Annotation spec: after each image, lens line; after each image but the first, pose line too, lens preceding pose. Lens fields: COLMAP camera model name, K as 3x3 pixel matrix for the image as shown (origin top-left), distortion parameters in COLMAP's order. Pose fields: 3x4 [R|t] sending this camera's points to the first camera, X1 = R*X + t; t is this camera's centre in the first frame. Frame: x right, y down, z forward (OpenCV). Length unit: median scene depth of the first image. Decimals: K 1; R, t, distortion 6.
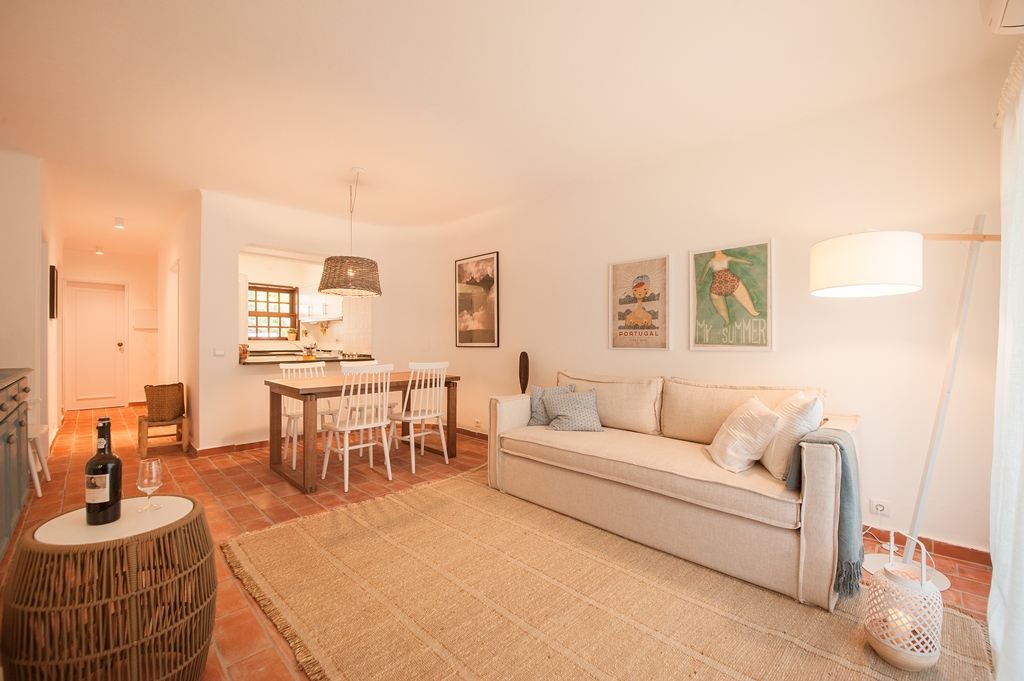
lens RADIAL K [[379.5, 0, 473.1], [0, 379.5, 349.3], [0, 0, 1]] dist [0.000583, -0.007925]
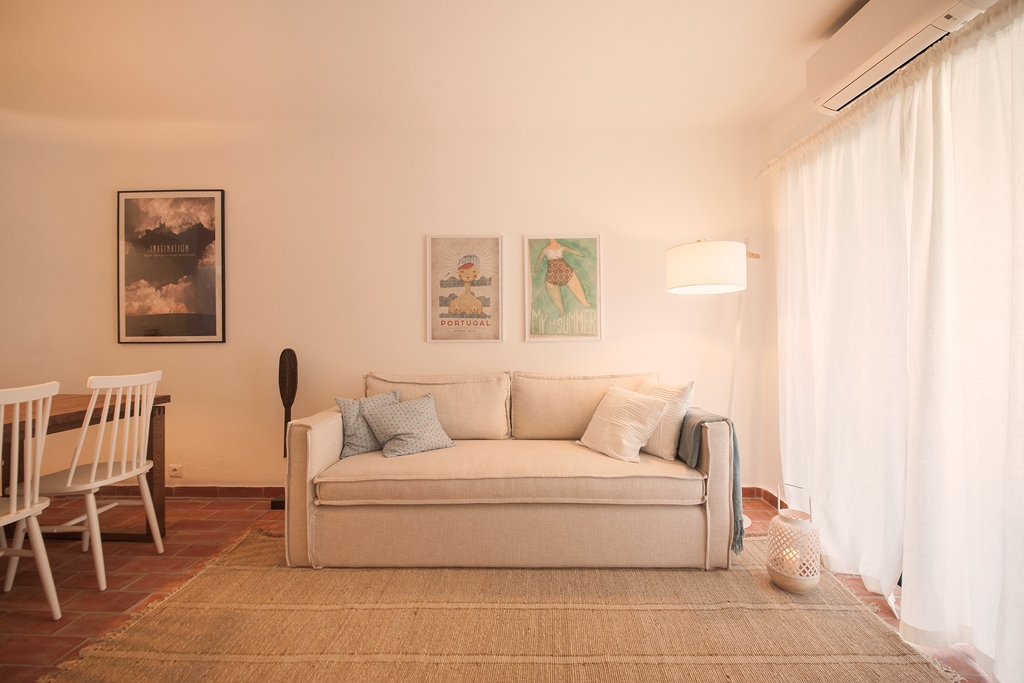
lens RADIAL K [[474.3, 0, 484.9], [0, 474.3, 334.4], [0, 0, 1]] dist [0.000652, -0.000845]
pose [[0.719001, -0.004012, 0.694997, -0.284625], [0.016993, 0.999786, -0.011808, -0.003436], [-0.694801, 0.020300, 0.718915, 0.225778]]
